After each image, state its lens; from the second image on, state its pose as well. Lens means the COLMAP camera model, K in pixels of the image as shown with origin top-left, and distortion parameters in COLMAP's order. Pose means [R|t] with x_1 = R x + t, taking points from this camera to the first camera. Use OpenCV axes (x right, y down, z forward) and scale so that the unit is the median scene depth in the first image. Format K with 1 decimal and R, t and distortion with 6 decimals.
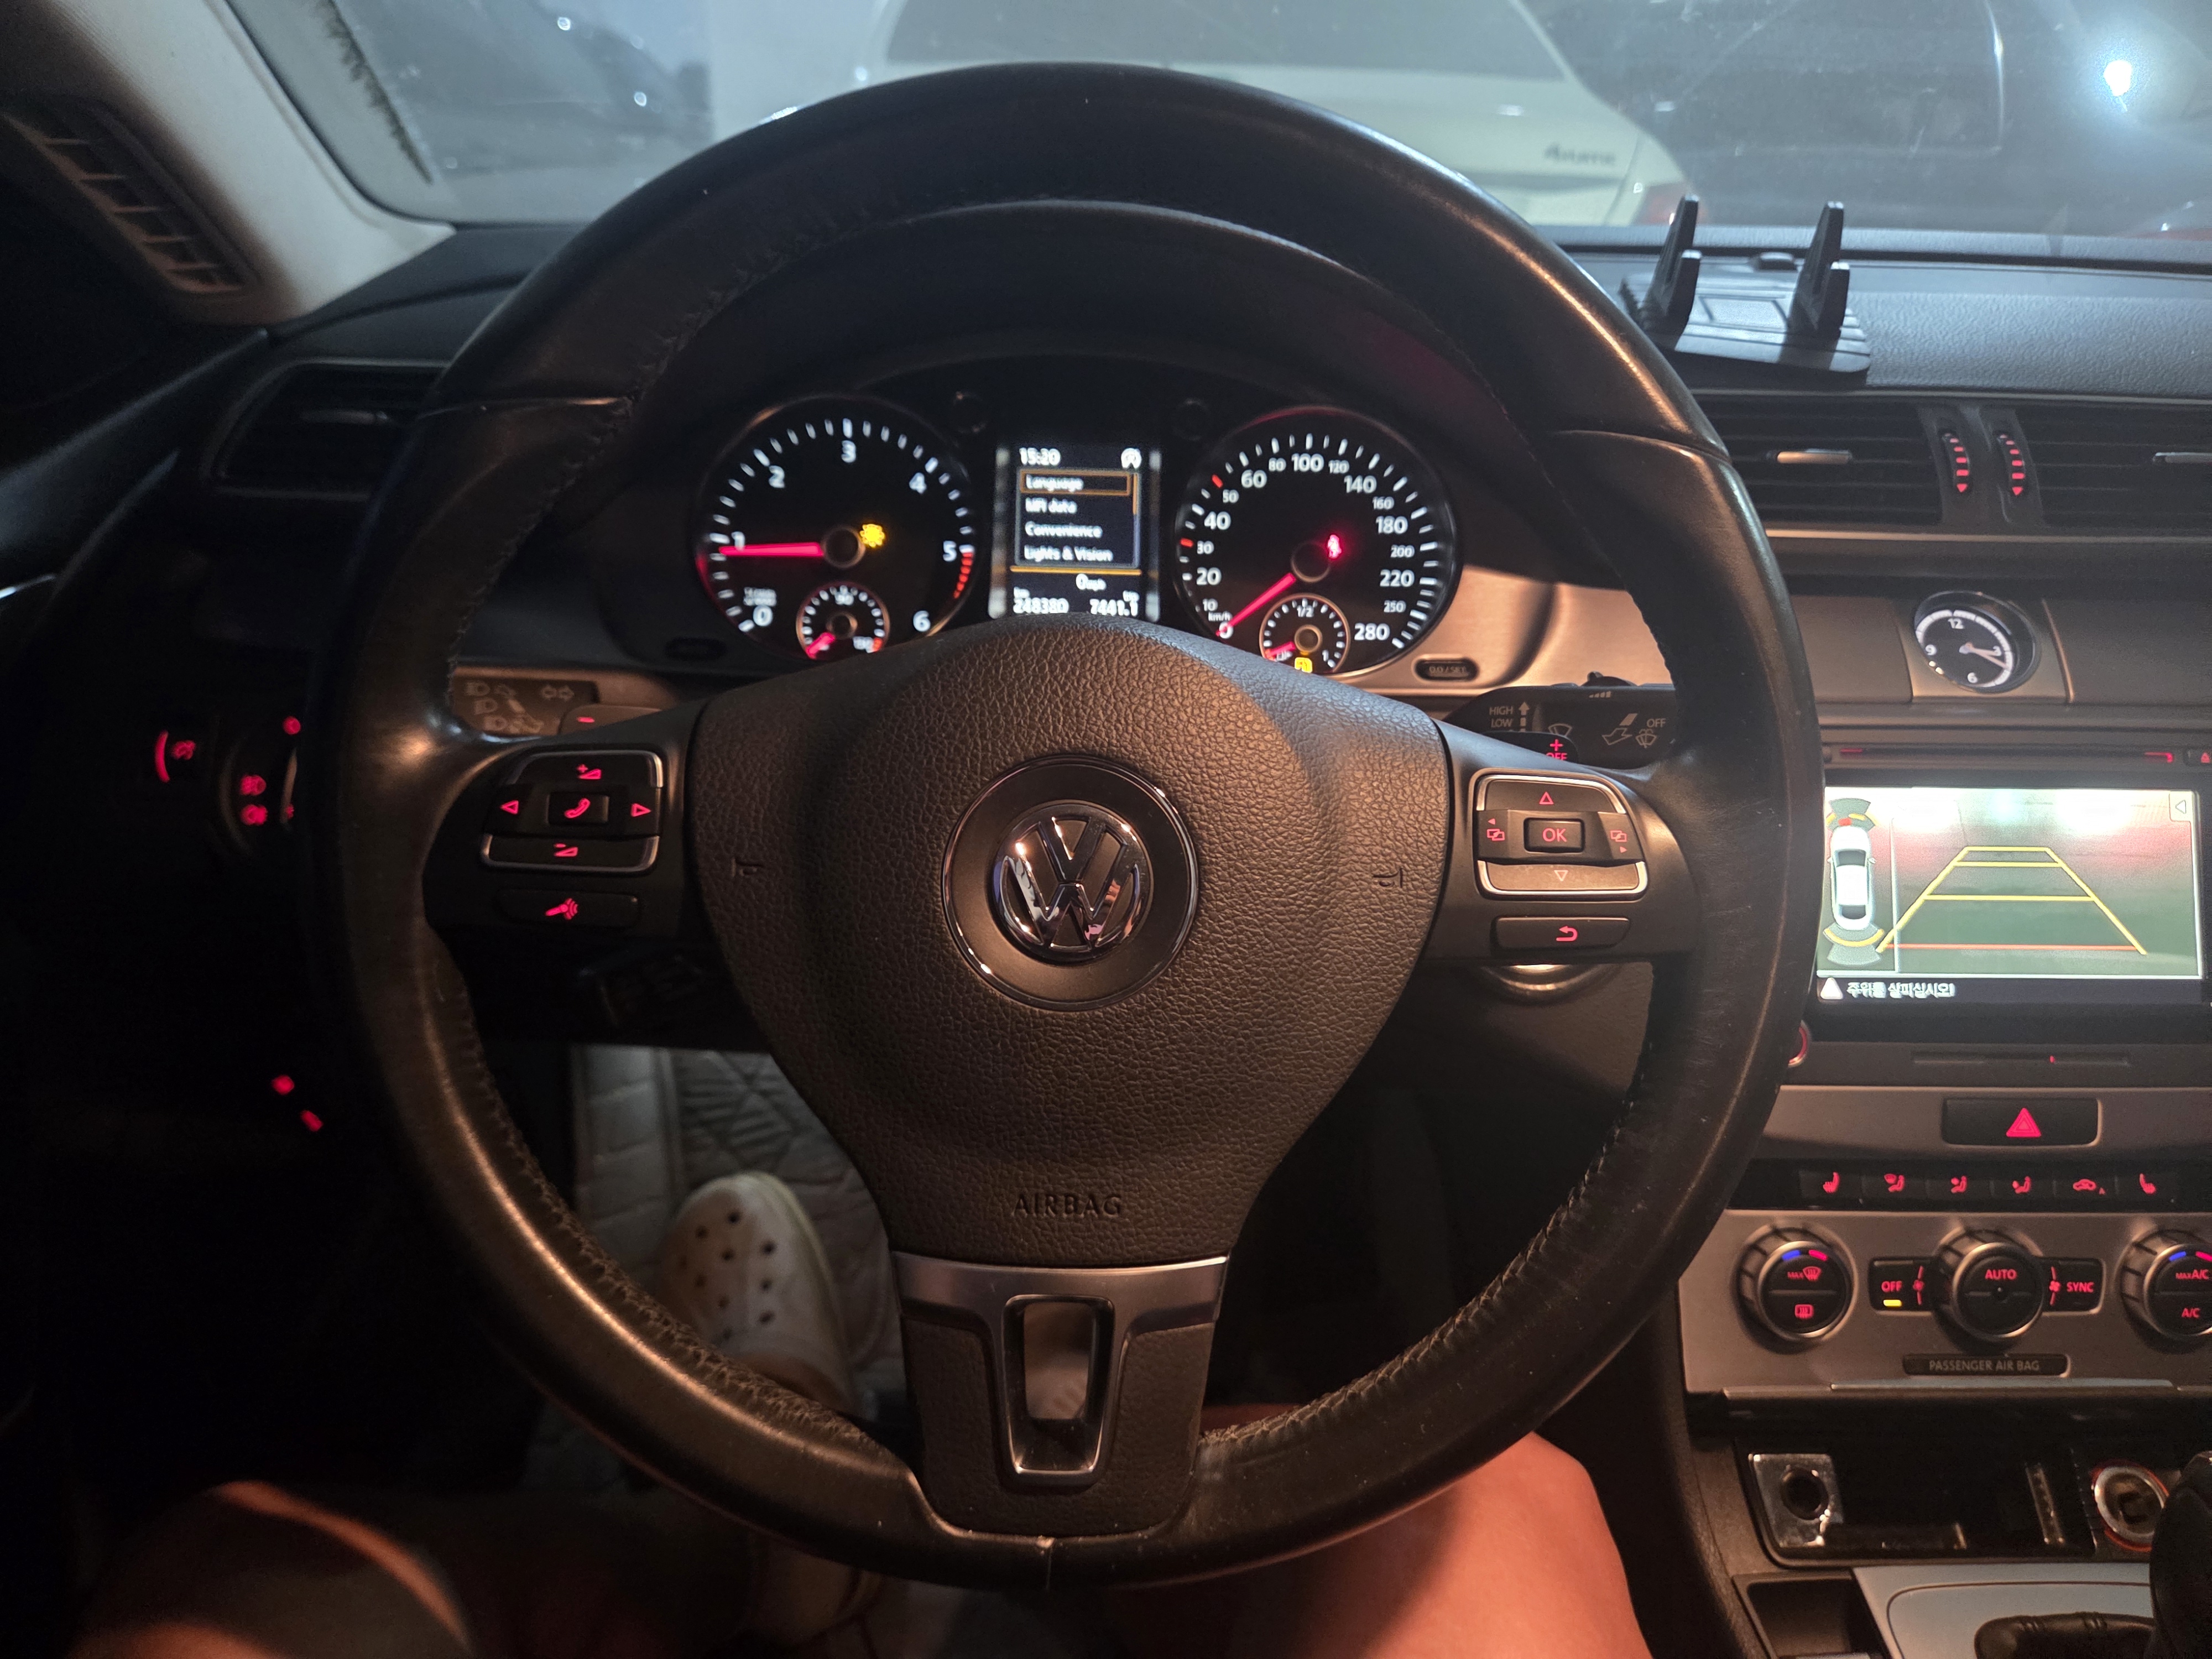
lens RADIAL K [[1492.5, 0, 1109.1], [0, 1492.5, 834.1], [0, 0, 1]] dist [0.050908, -0.054735]
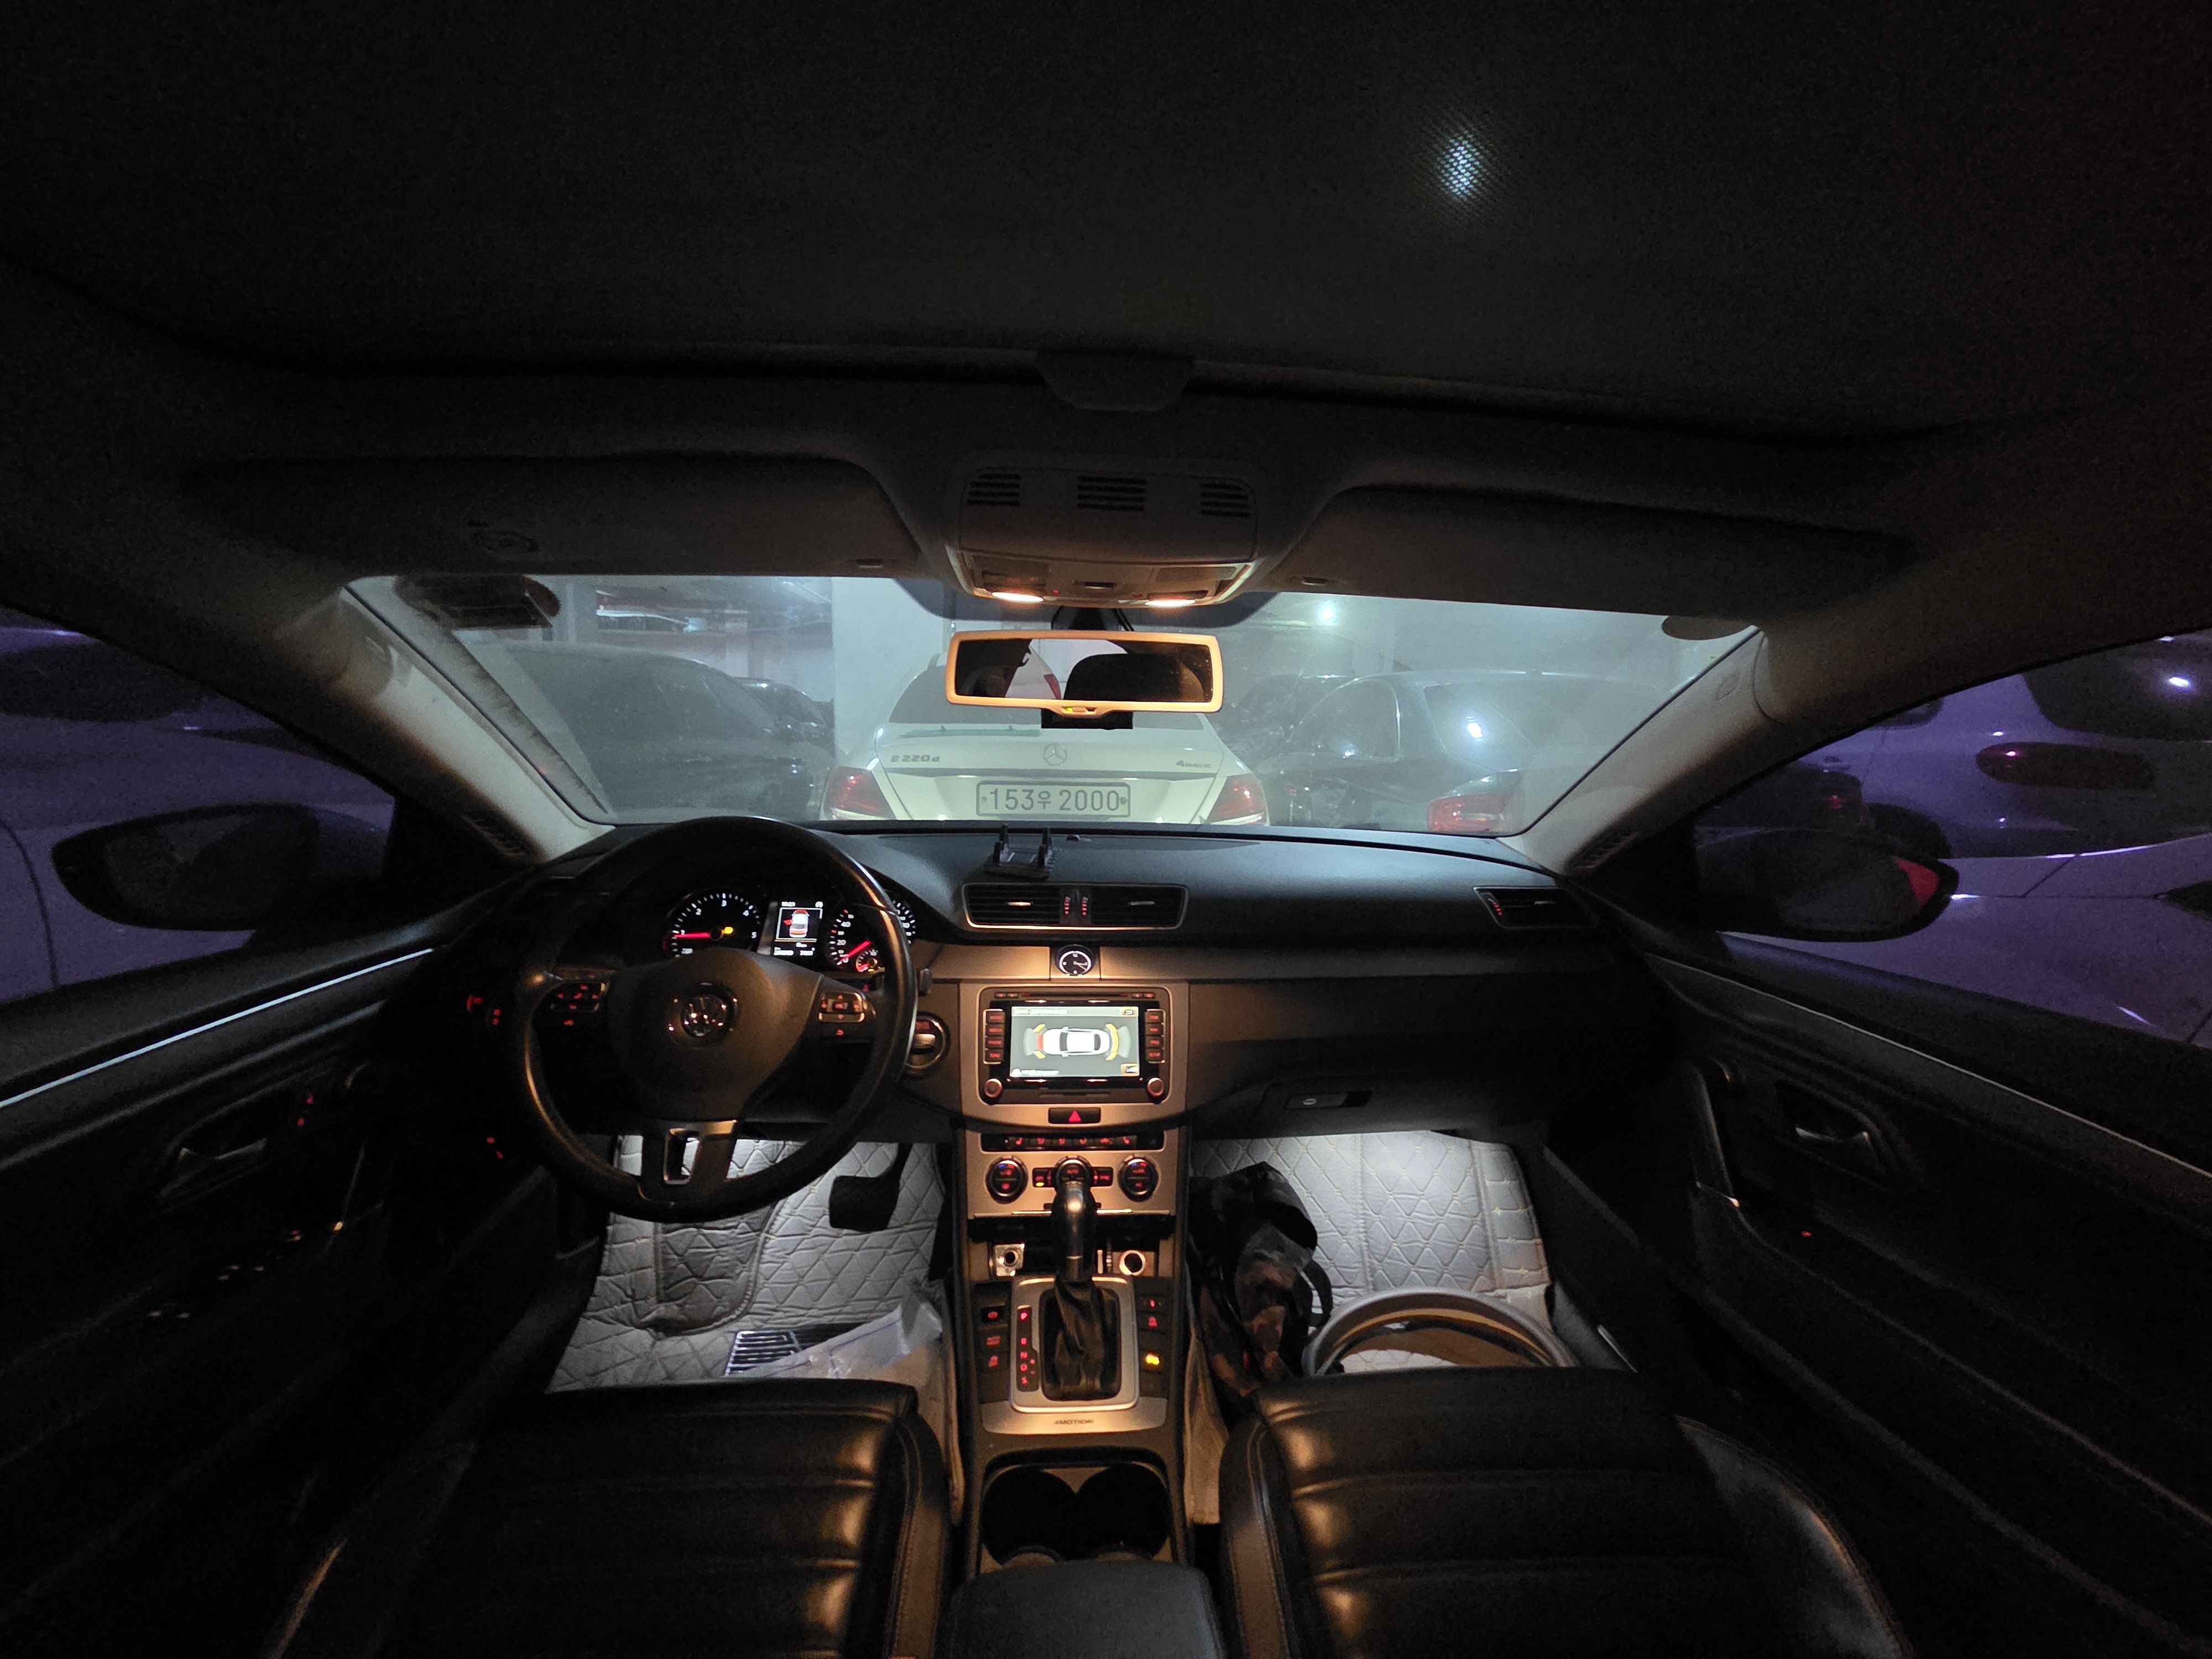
lens RADIAL K [[904.1, 0, 1125.9], [0, 904.1, 818.2], [0, 0, 1]] dist [-0.001371, -0.000407]
pose [[0.998330, -0.001672, 0.057745, 0.533665], [0.020403, 0.945369, -0.325364, 0.193861], [-0.054046, 0.325999, 0.943824, -0.825818]]
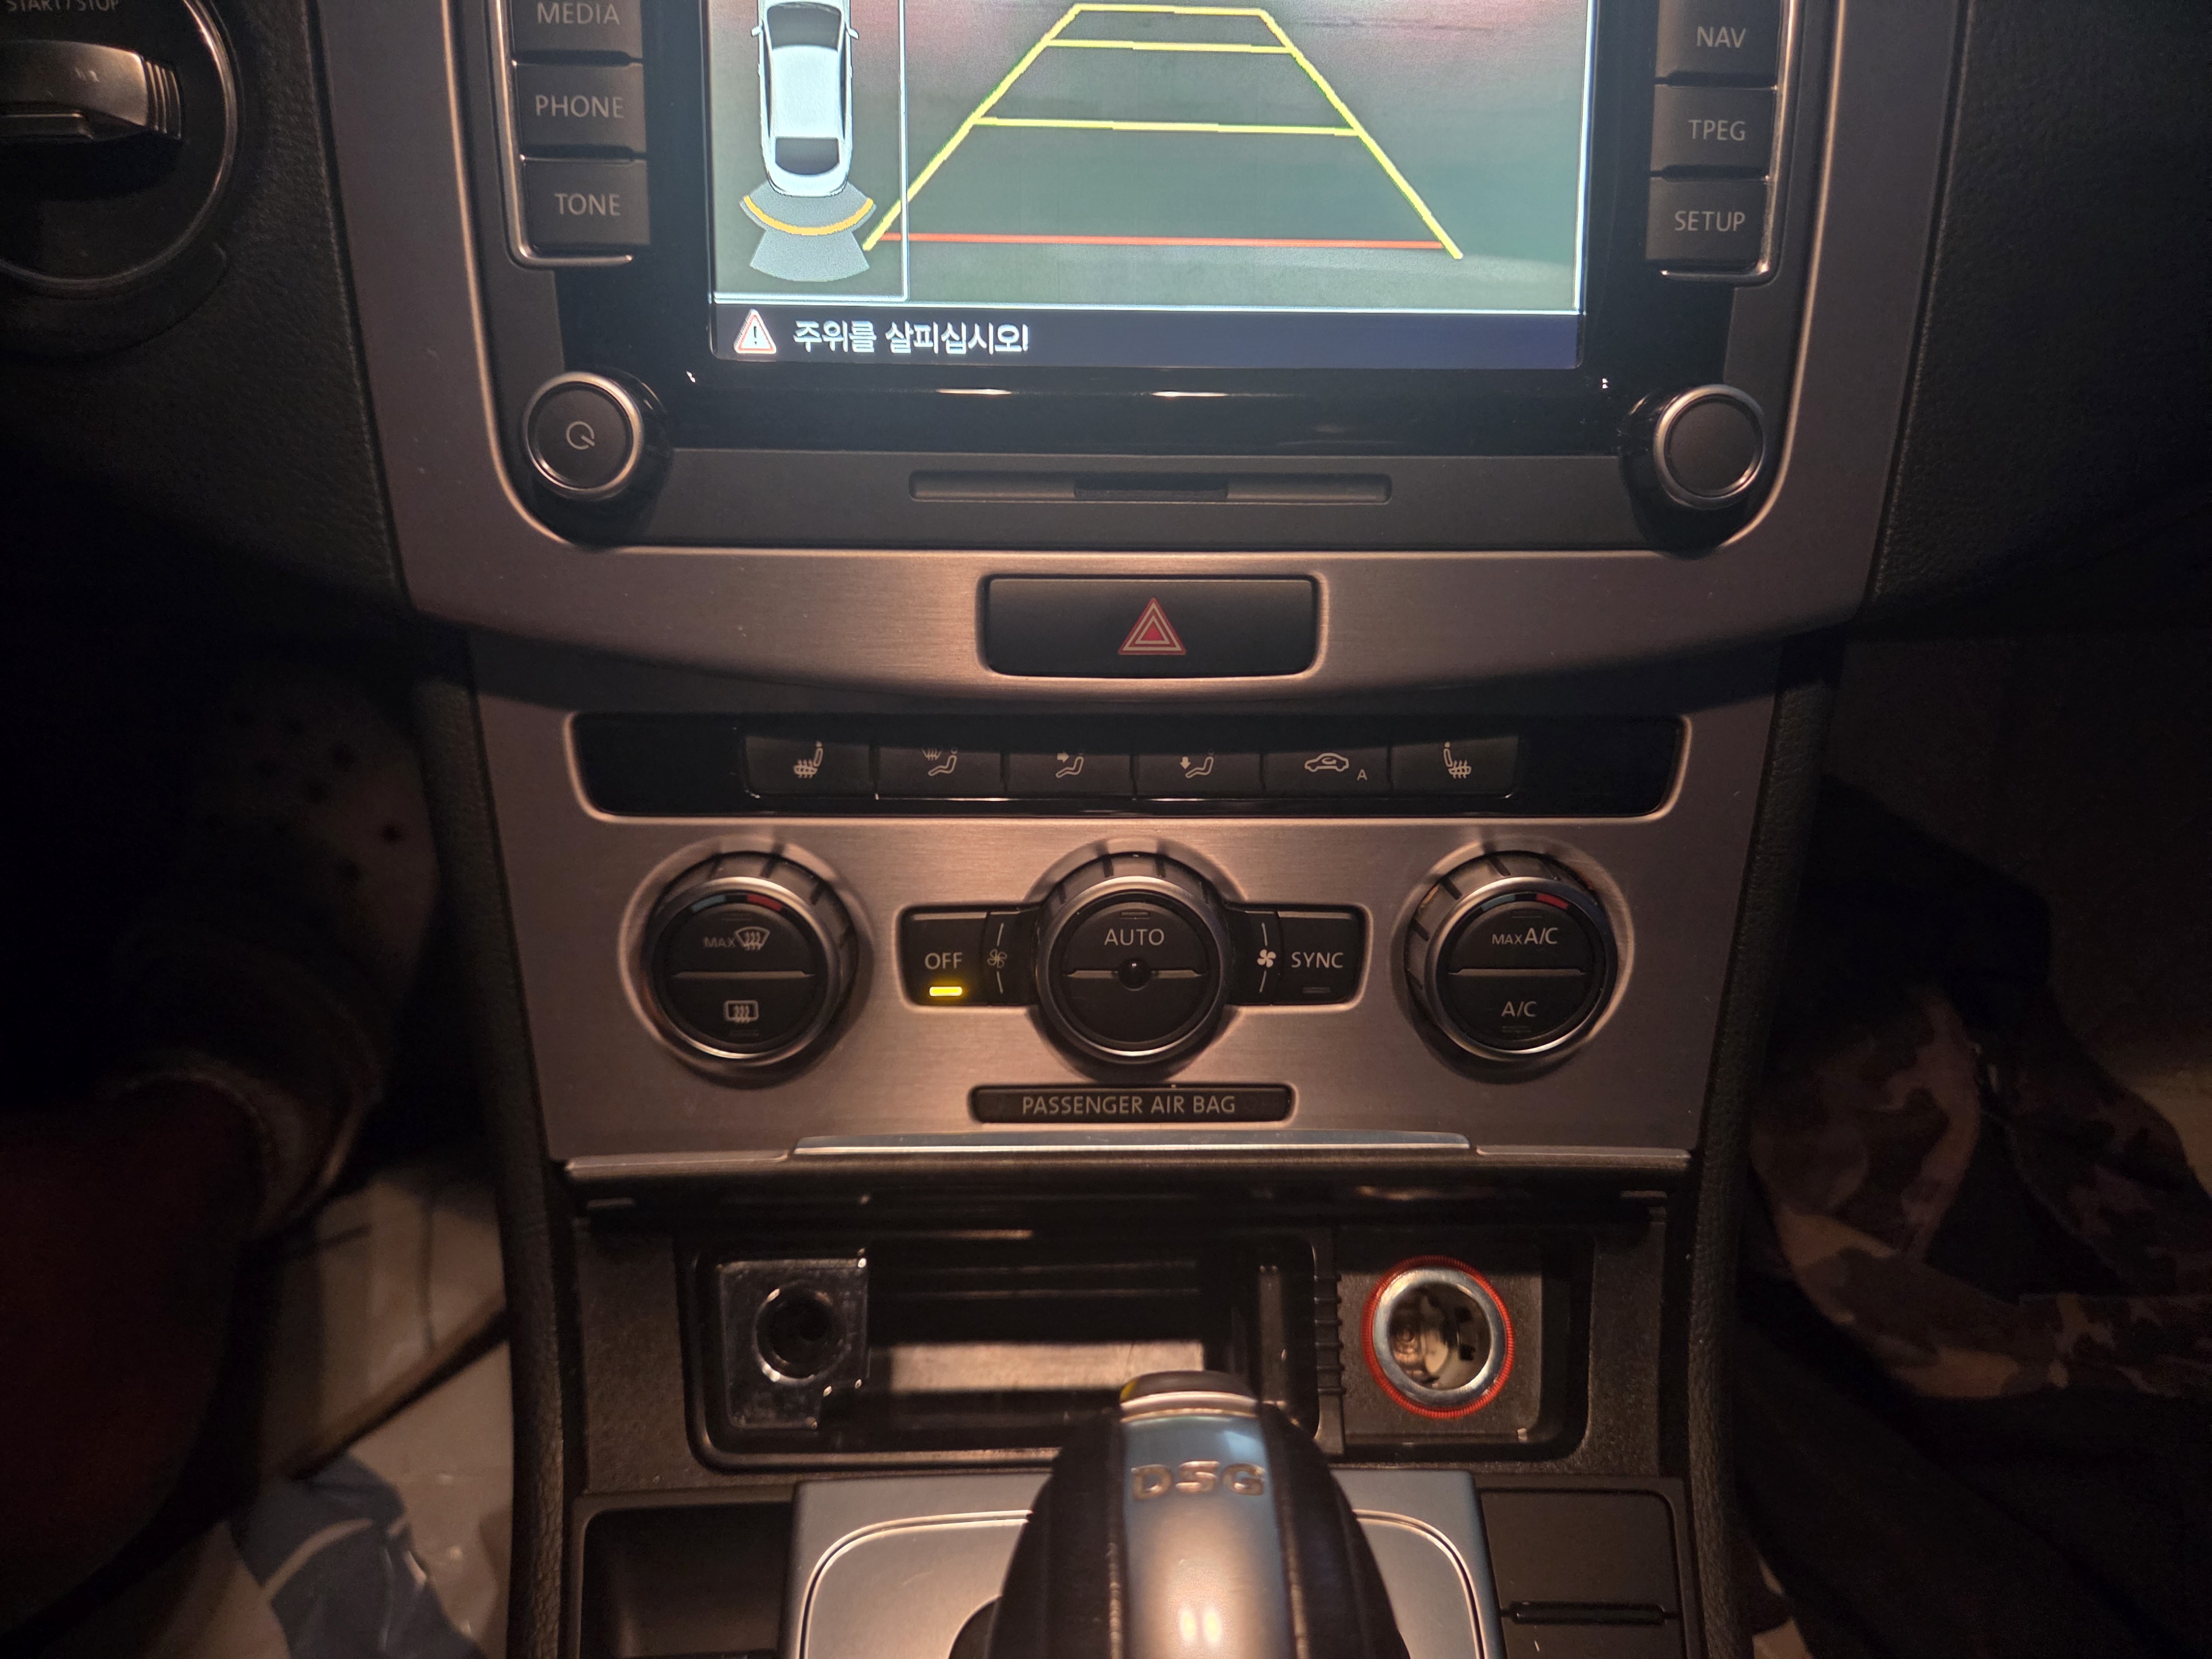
lens RADIAL K [[1492.5, 0, 1098.0], [0, 1492.5, 851.2], [0, 0, 1]] dist [0.050908, -0.054735]
pose [[0.999966, -0.004942, 0.006604, 0.516804], [0.003464, 0.978236, 0.207464, 0.144331], [-0.007486, -0.207434, 0.978220, 0.466364]]
